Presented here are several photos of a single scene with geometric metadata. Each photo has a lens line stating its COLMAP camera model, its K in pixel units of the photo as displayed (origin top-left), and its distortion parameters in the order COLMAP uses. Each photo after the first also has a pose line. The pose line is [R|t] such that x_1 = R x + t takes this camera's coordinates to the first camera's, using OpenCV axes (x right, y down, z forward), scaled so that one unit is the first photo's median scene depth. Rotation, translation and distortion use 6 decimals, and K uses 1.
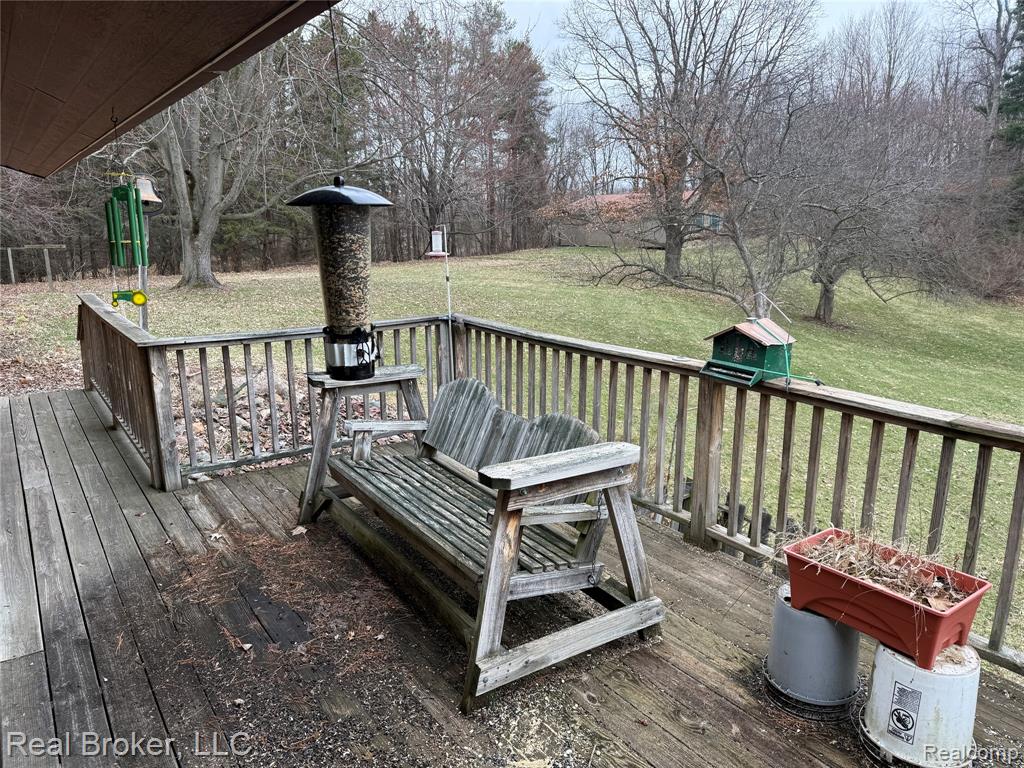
lens RADIAL K [[710.3, 0, 518.6], [0, 710.3, 391.1], [0, 0, 1]] dist [0.059877, -0.071828]
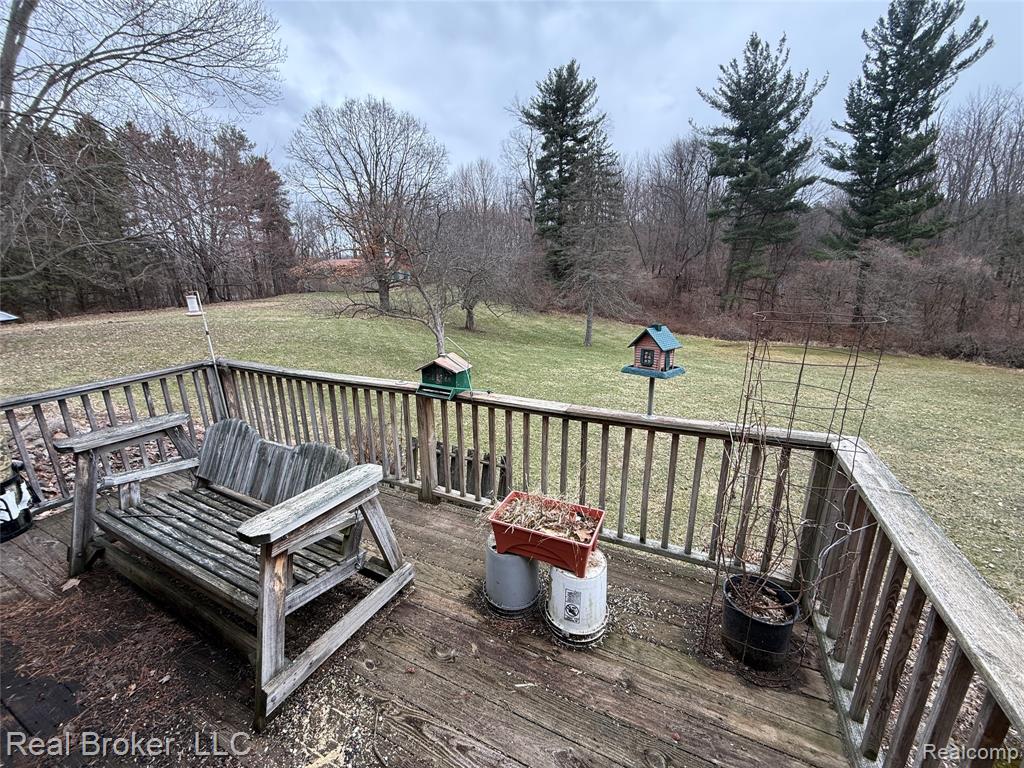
lens RADIAL K [[407.2, 0, 508.0], [0, 407.2, 383.3], [0, 0, 1]] dist [-0.001055, -0.000262]
pose [[0.877432, -0.133437, 0.460768, 0.034615], [0.121349, 0.991034, 0.055917, -0.065214], [-0.464098, 0.006851, 0.885758, 0.152680]]
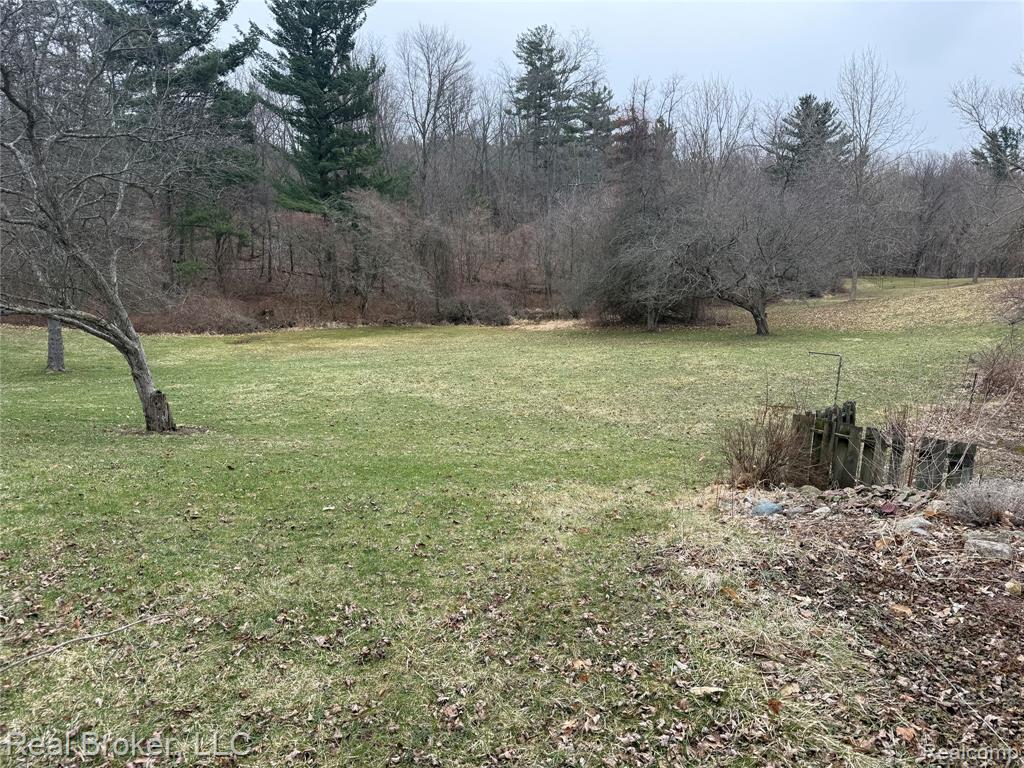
lens RADIAL K [[710.3, 0, 519.9], [0, 710.3, 399.2], [0, 0, 1]] dist [0.059877, -0.071828]
pose [[-0.099421, -0.220772, 0.970245, -1.611056], [0.220162, 0.946028, 0.237821, -0.539173], [-0.970383, 0.237256, -0.045450, 2.682655]]
